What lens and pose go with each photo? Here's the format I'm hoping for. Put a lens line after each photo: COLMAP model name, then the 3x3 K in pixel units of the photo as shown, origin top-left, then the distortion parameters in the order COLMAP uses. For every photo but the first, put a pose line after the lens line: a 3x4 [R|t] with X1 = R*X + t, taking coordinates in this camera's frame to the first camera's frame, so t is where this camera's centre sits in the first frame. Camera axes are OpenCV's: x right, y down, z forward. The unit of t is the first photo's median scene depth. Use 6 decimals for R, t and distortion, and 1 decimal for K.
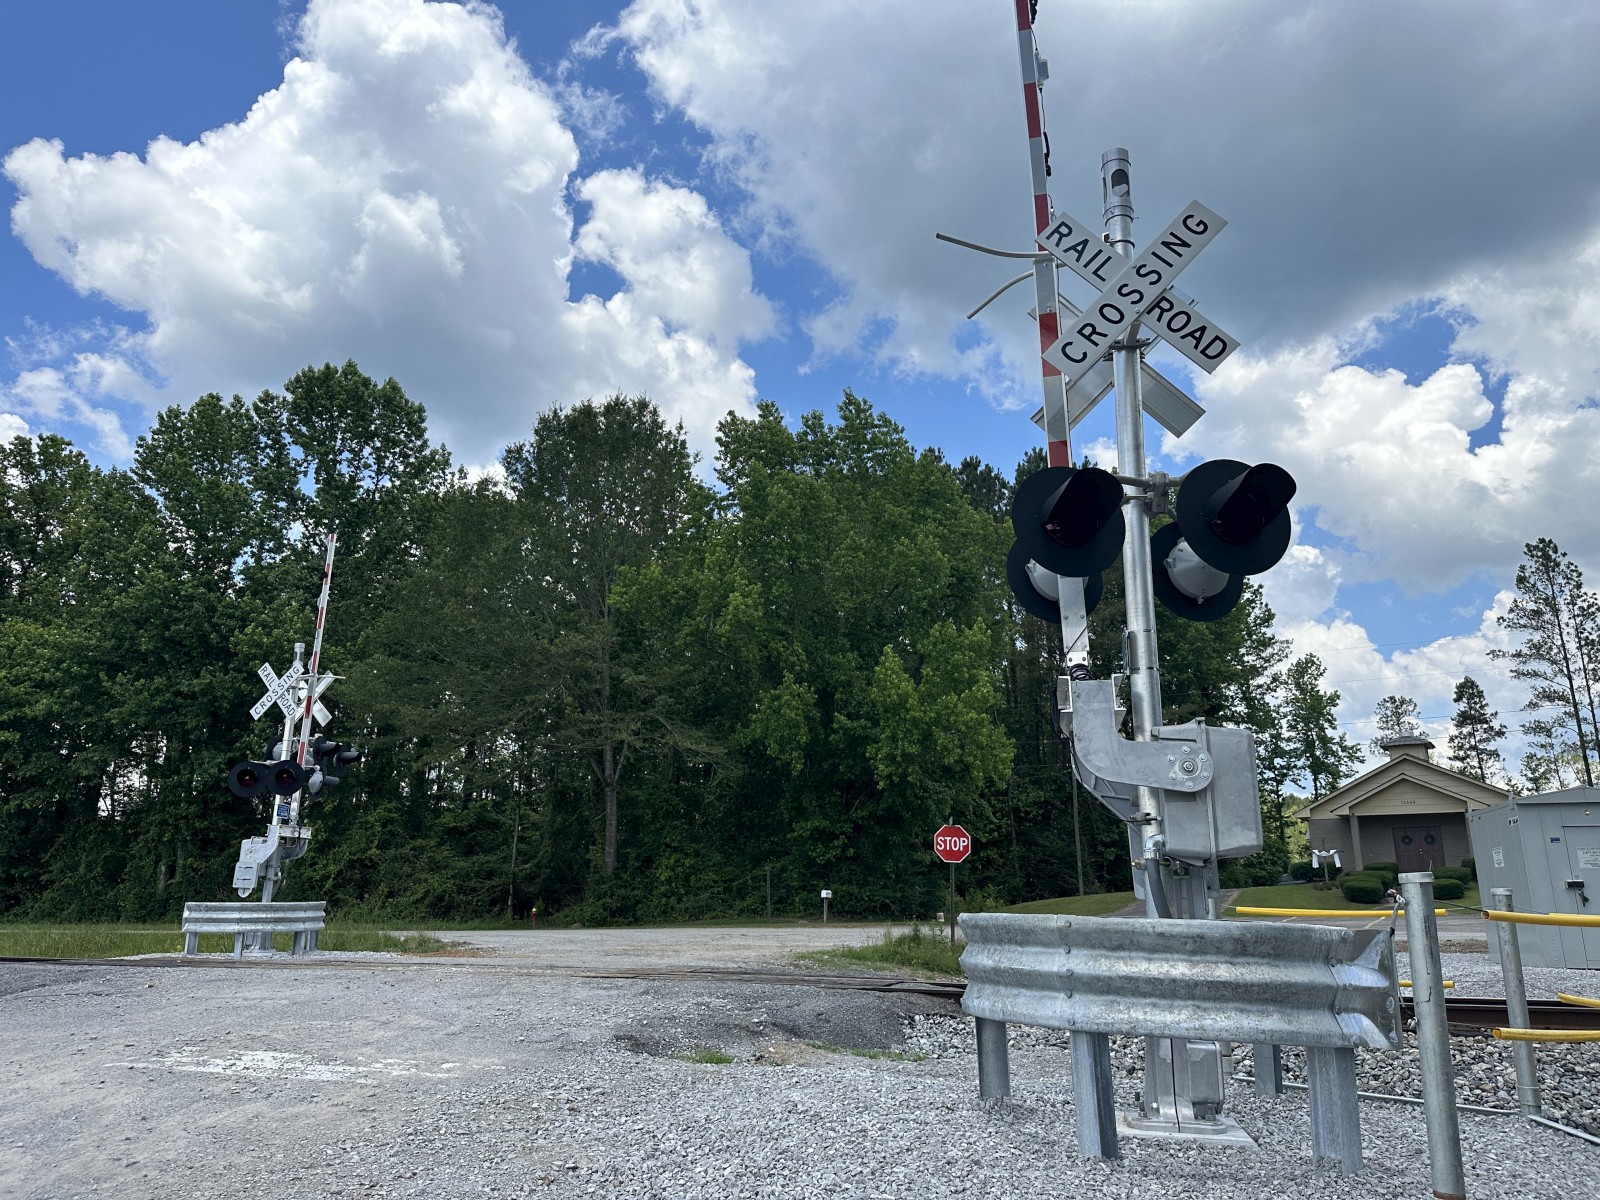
lens RADIAL K [[1131.1, 0, 792.3], [0, 1131.1, 600.4], [0, 0, 1]] dist [0.048570, -0.062308]
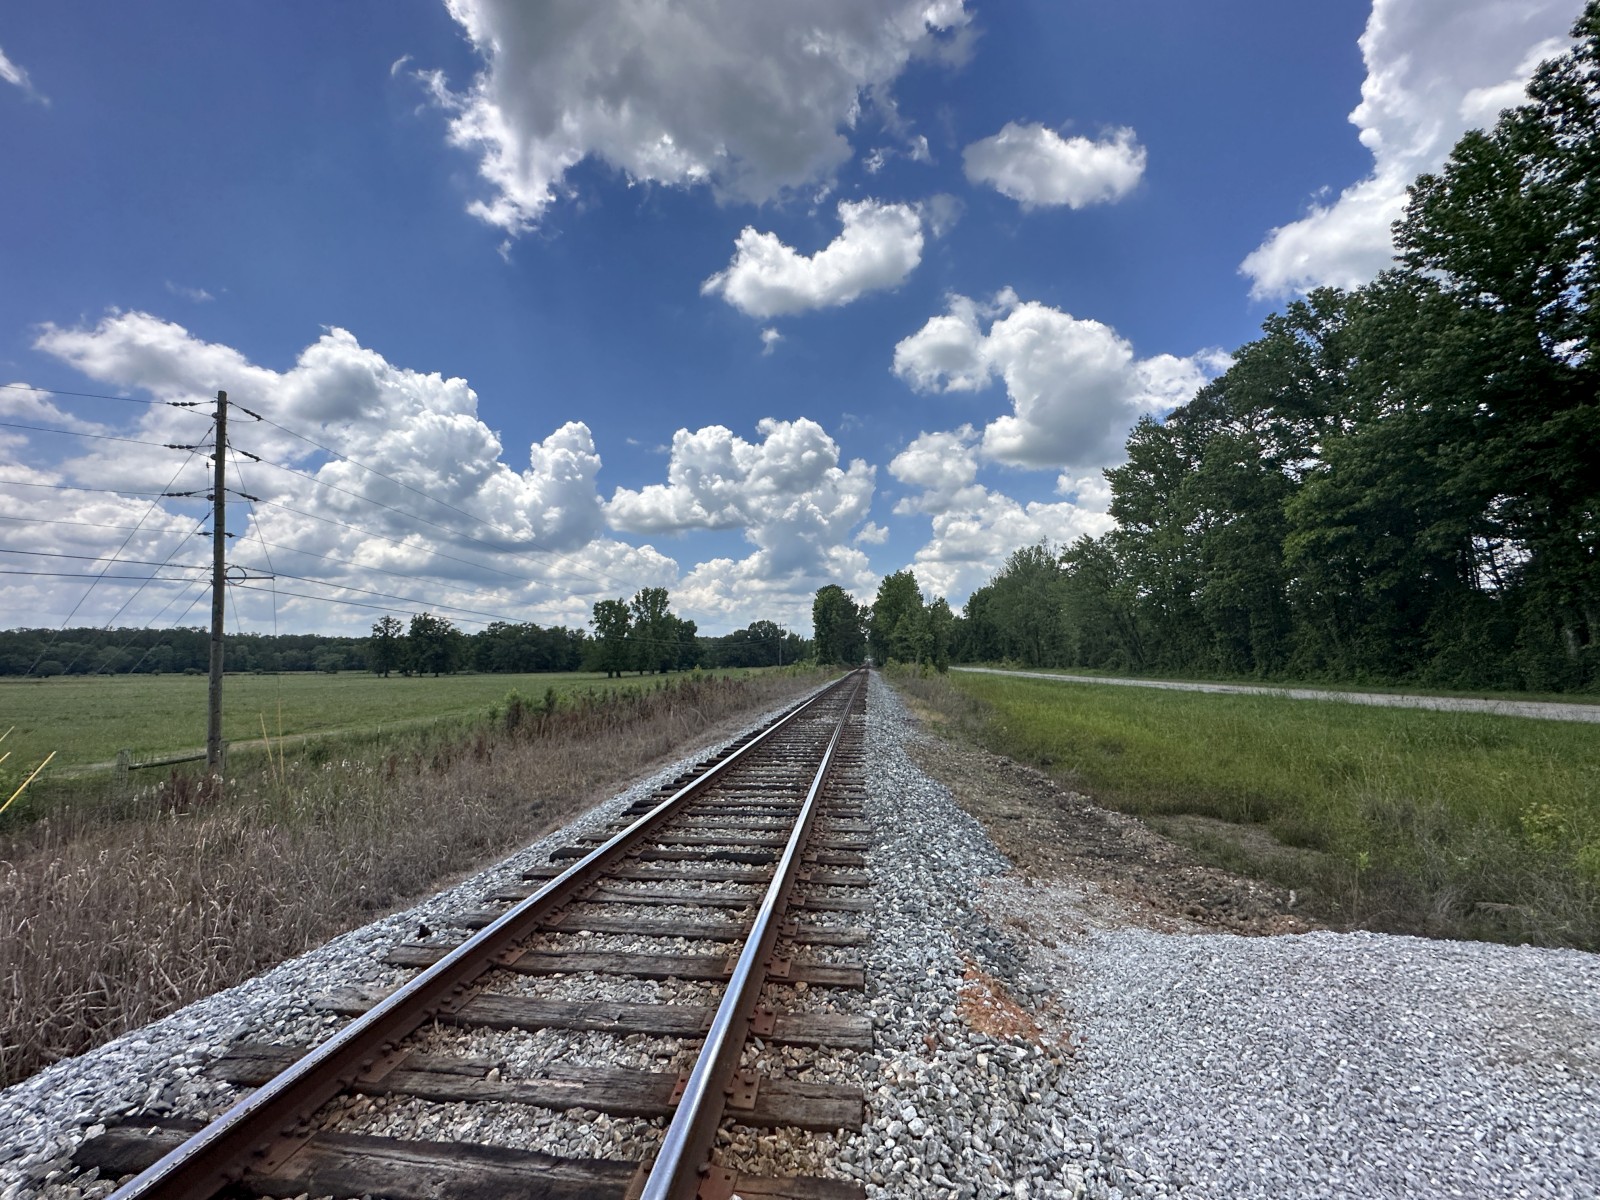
lens RADIAL K [[640.3, 0, 802.1], [0, 640.3, 597.5], [0, 0, 1]] dist [-0.003044, 0.000866]
pose [[0.192342, -0.108313, -0.975332, -0.183289], [0.272310, 0.960749, -0.052992, 0.073561], [0.942789, -0.255401, 0.214287, 0.350765]]
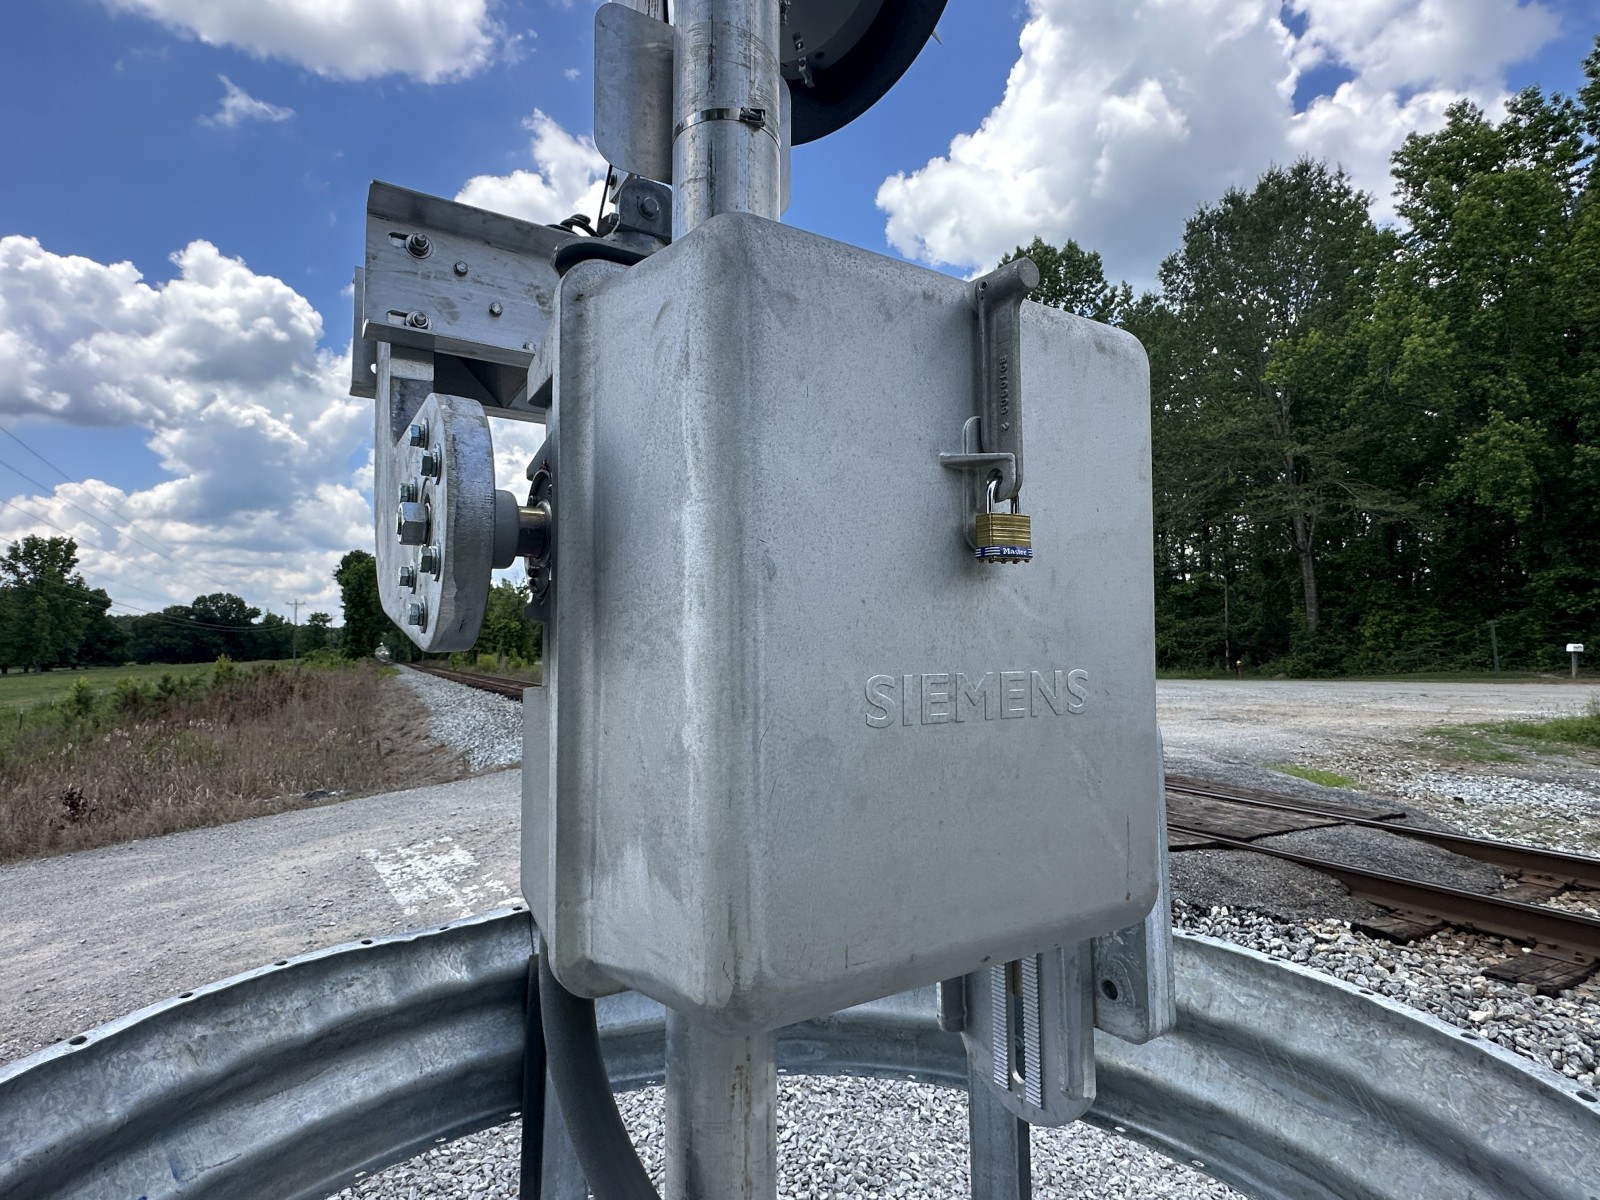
lens RADIAL K [[806.8, 0, 809.8], [0, 806.8, 616.4], [0, 0, 1]] dist [-0.003190, 0.000308]
pose [[0.702357, -0.044803, -0.710414, 0.051447], [0.202181, 0.969470, 0.138747, 0.021925], [0.682509, -0.241082, 0.689972, 0.137638]]
